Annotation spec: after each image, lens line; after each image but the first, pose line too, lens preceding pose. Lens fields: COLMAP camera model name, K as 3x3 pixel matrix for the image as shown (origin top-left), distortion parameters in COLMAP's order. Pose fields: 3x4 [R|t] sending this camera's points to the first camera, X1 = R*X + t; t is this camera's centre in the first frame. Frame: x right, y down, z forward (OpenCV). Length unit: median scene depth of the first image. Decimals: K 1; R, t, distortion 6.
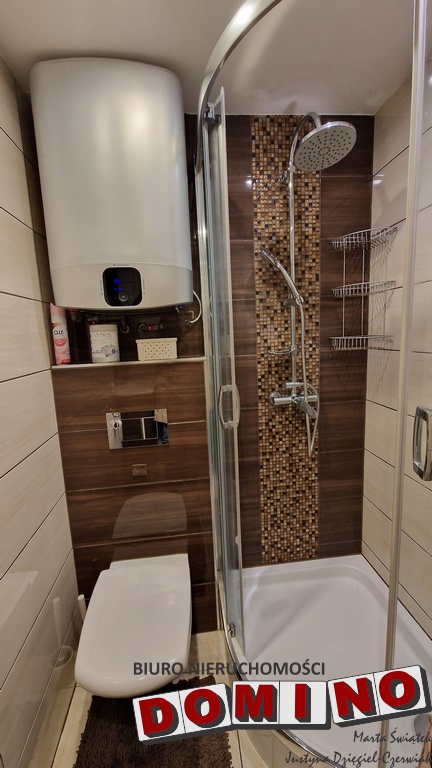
lens RADIAL K [[314.6, 0, 216.1], [0, 314.6, 383.6], [0, 0, 1]] dist [0.000891, -0.001527]
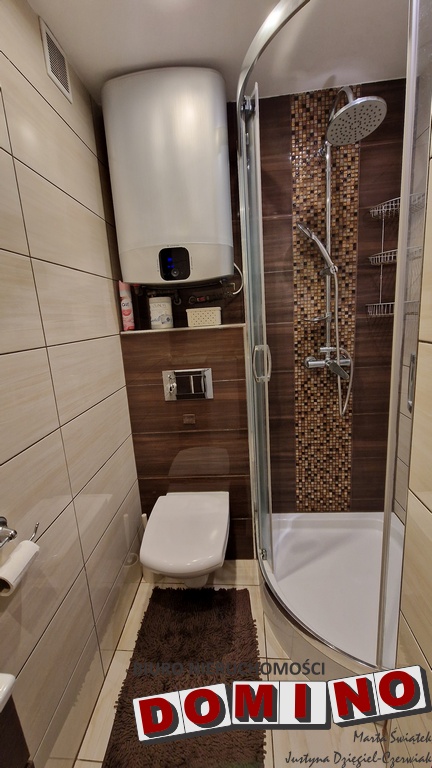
lens RADIAL K [[314.6, 0, 216.7], [0, 314.6, 382.7], [0, 0, 1]] dist [0.000891, -0.001527]
pose [[0.983738, 0.019763, -0.178521, 0.071735], [-0.008330, 0.997879, 0.064567, 0.056107], [0.179418, -0.062030, 0.981815, -0.153014]]
